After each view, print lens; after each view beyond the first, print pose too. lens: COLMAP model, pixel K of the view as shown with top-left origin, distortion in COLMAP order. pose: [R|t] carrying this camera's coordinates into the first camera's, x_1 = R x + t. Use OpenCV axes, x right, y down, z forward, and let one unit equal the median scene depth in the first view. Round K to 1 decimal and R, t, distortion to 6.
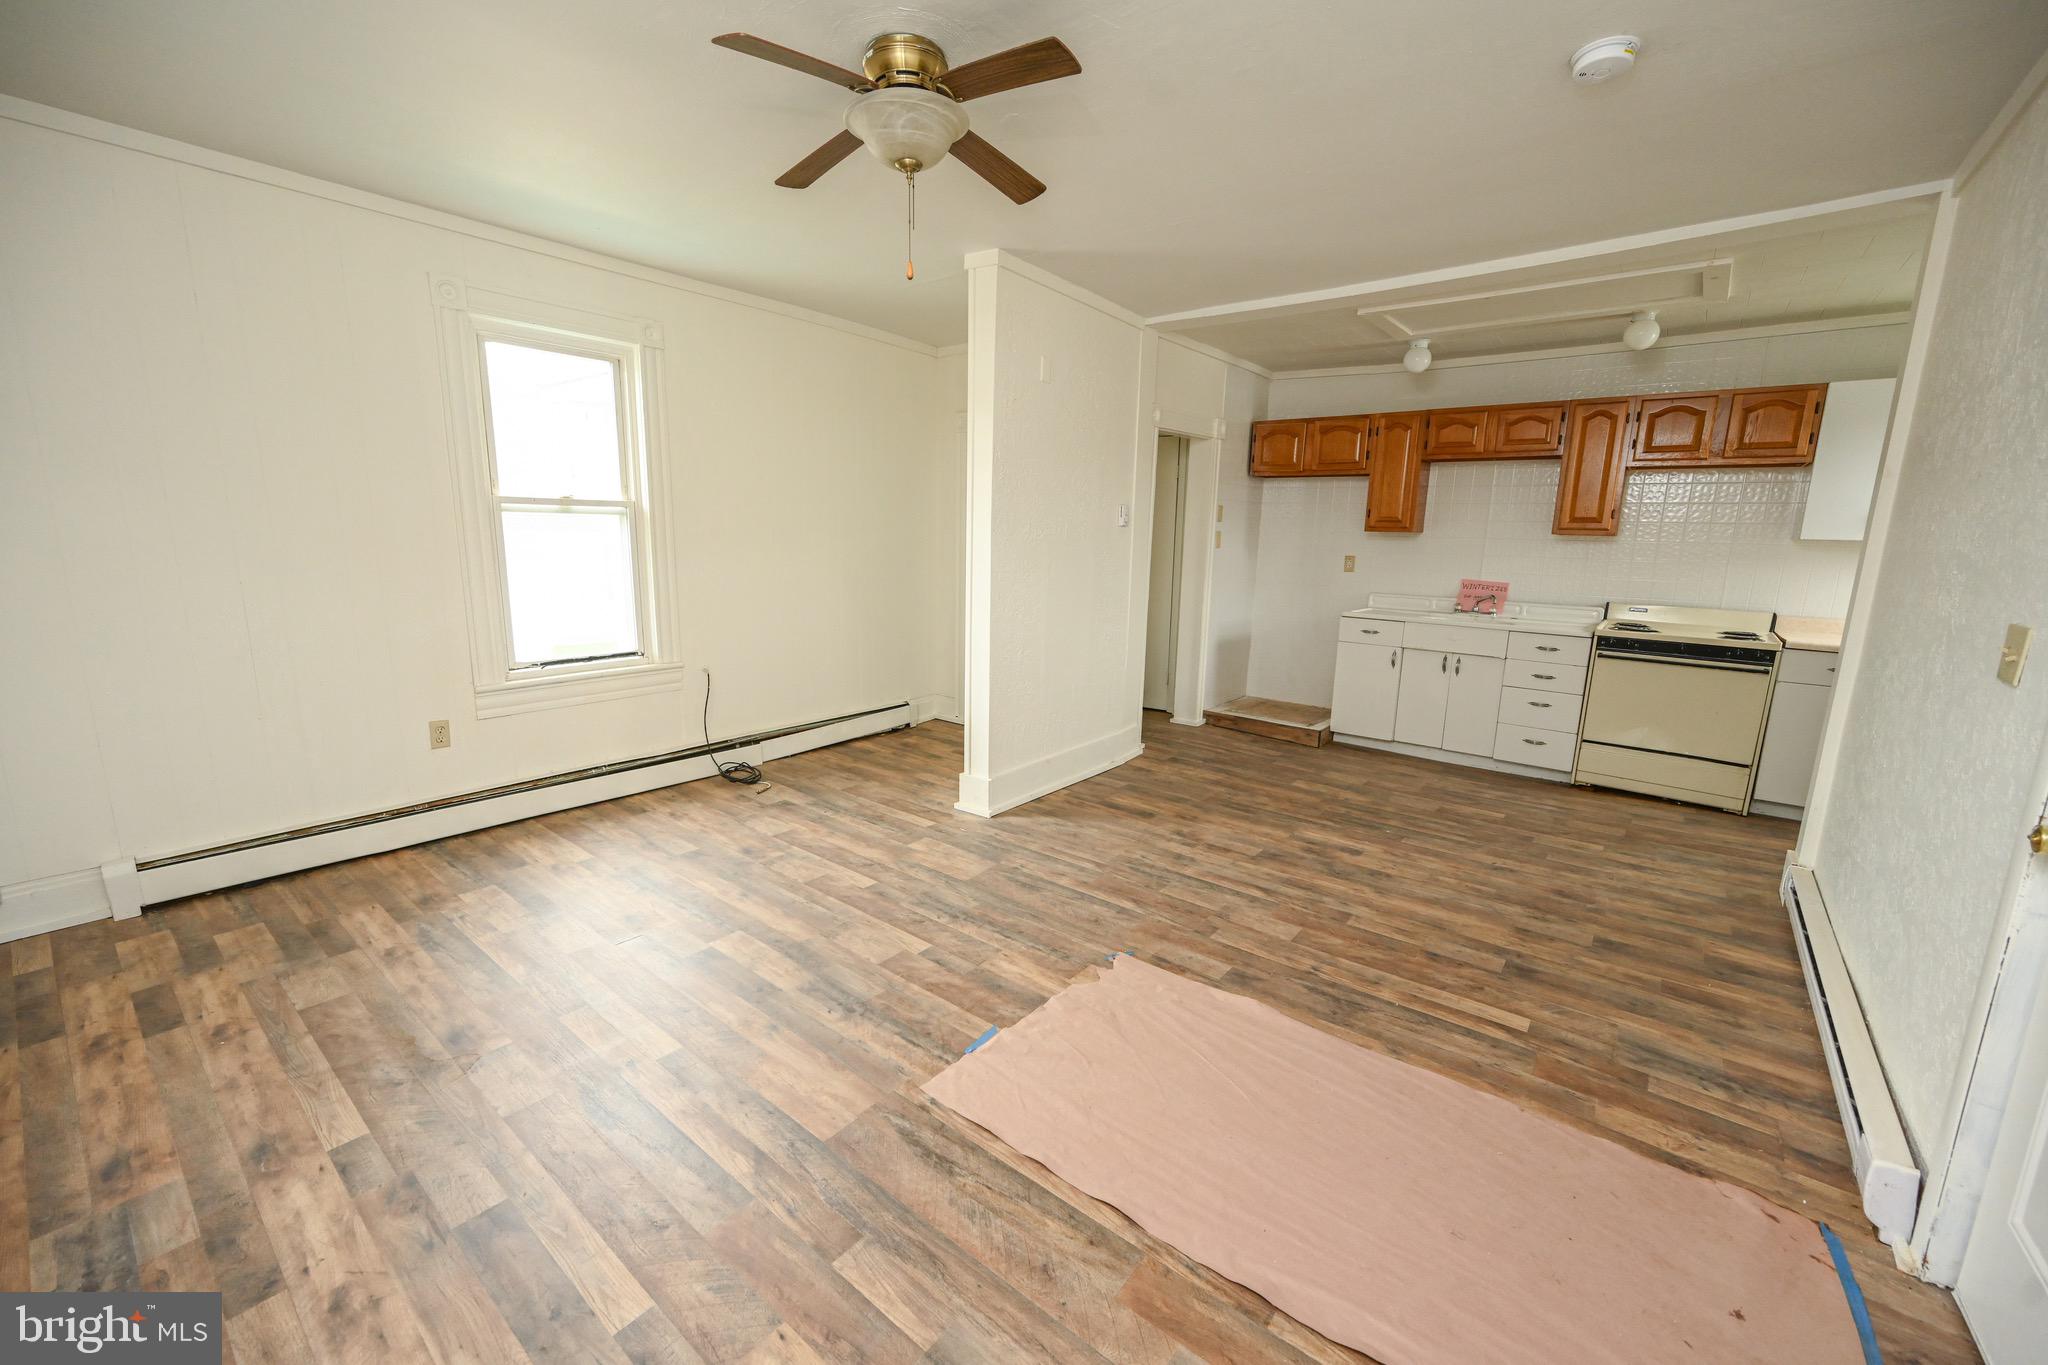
lens RADIAL K [[804.9, 0, 1024.0], [0, 804.9, 682.5], [0, 0, 1]] dist [-0.001940, 0.000250]
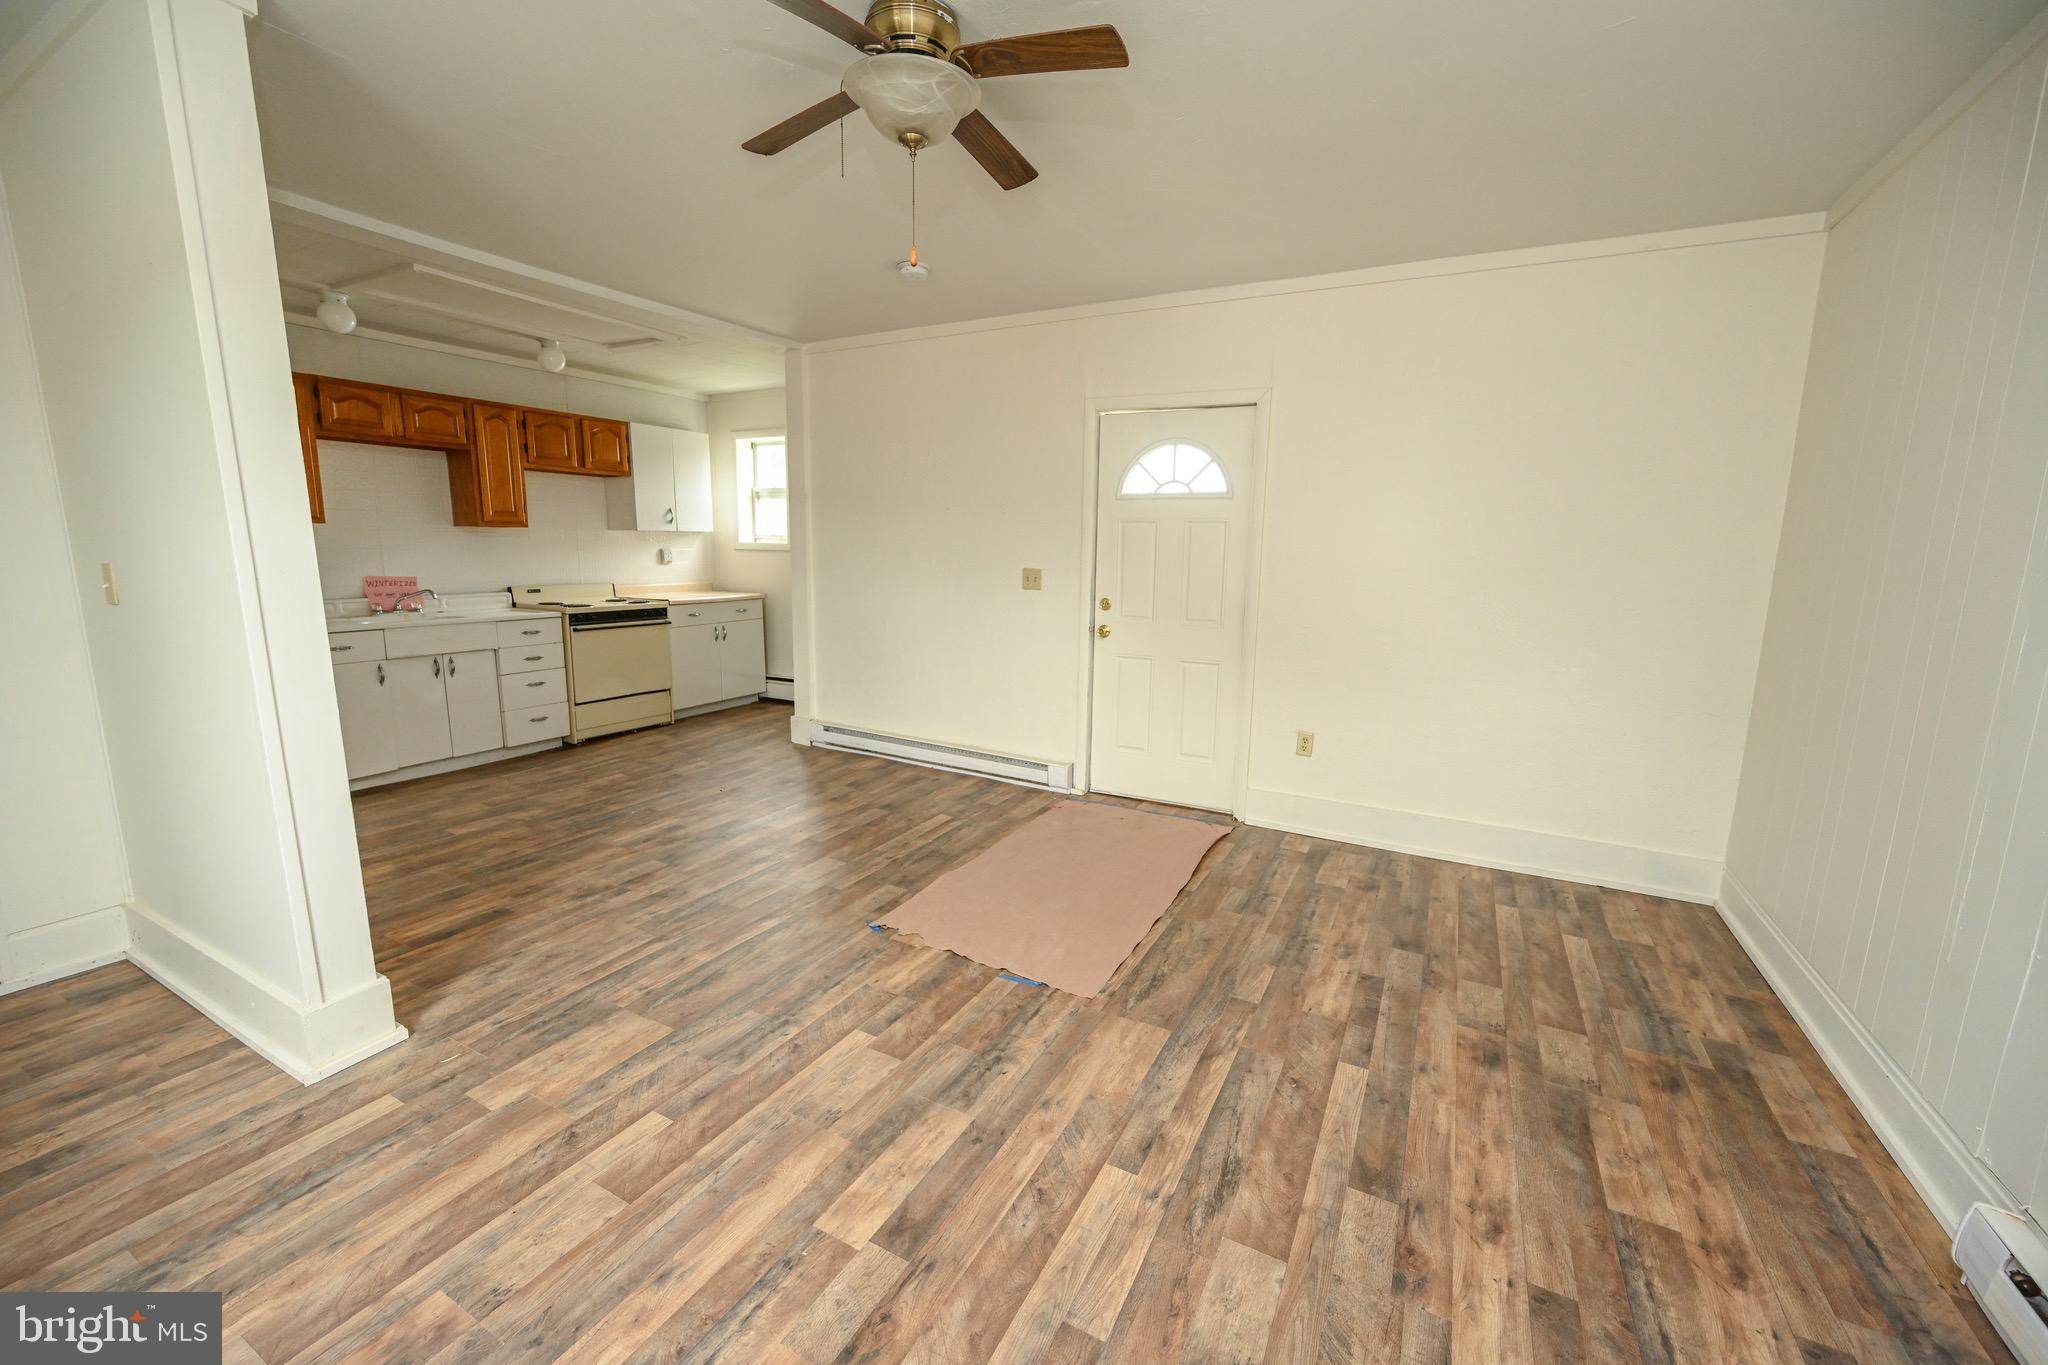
lens RADIAL K [[804.9, 0, 1024.0], [0, 804.9, 682.5], [0, 0, 1]] dist [-0.001940, 0.000250]
pose [[-0.175755, -0.192488, 0.965432, -0.929120], [0.164339, 0.961199, 0.221562, -0.190747], [-0.970620, 0.197598, -0.137303, 0.908292]]
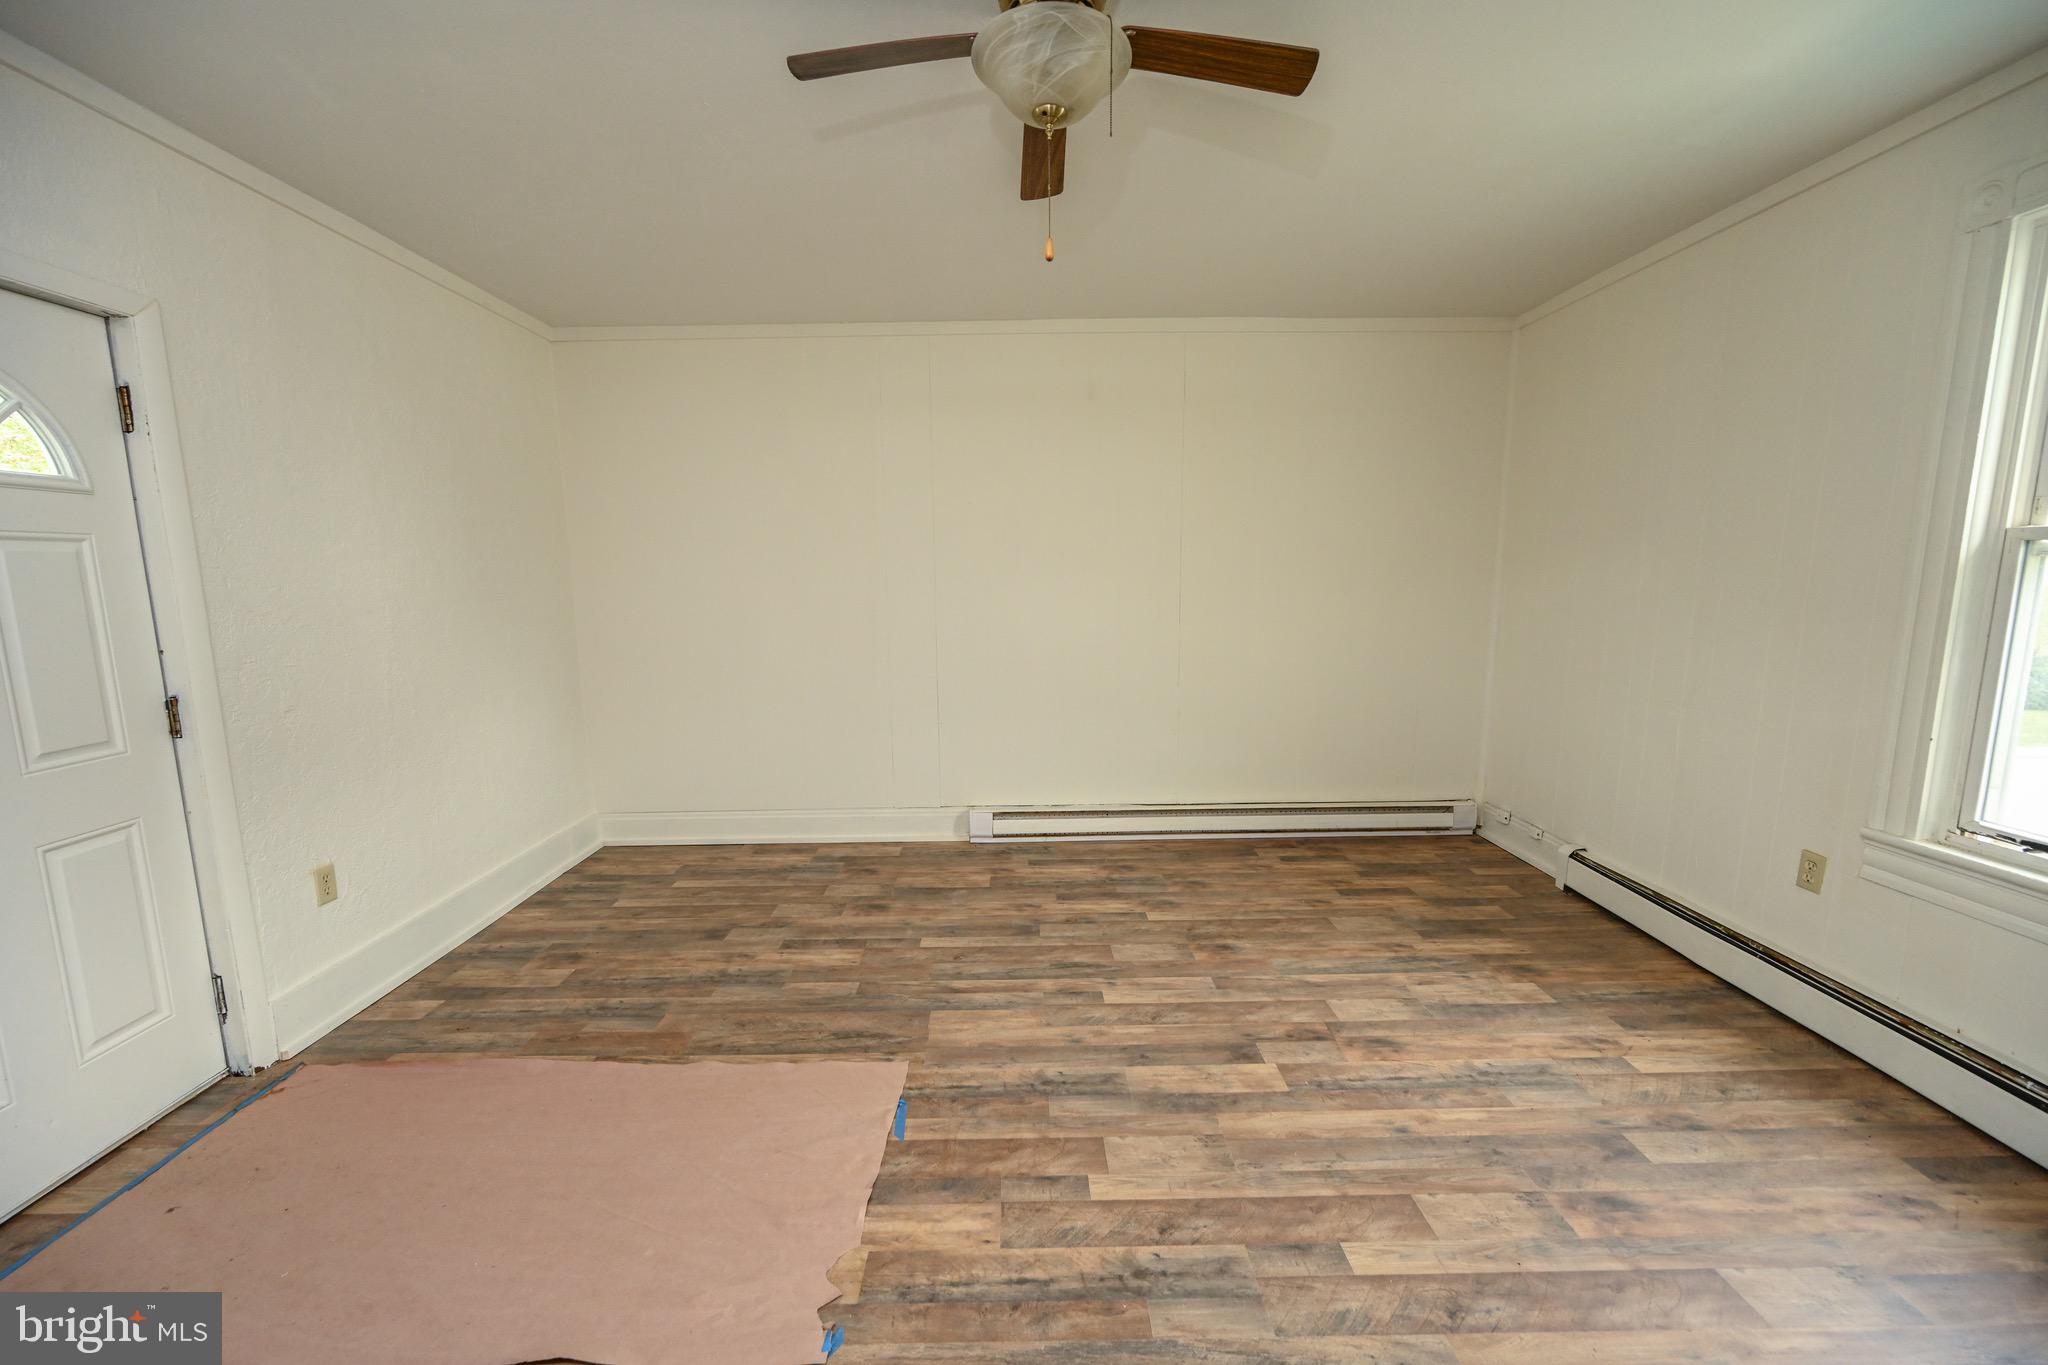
lens RADIAL K [[804.9, 0, 1024.0], [0, 804.9, 682.5], [0, 0, 1]] dist [-0.001940, 0.000250]
pose [[-0.775645, 0.072725, -0.626966, 0.327822], [-0.124831, 0.956043, 0.265329, -0.261473], [0.618702, 0.284066, -0.732471, 1.385330]]
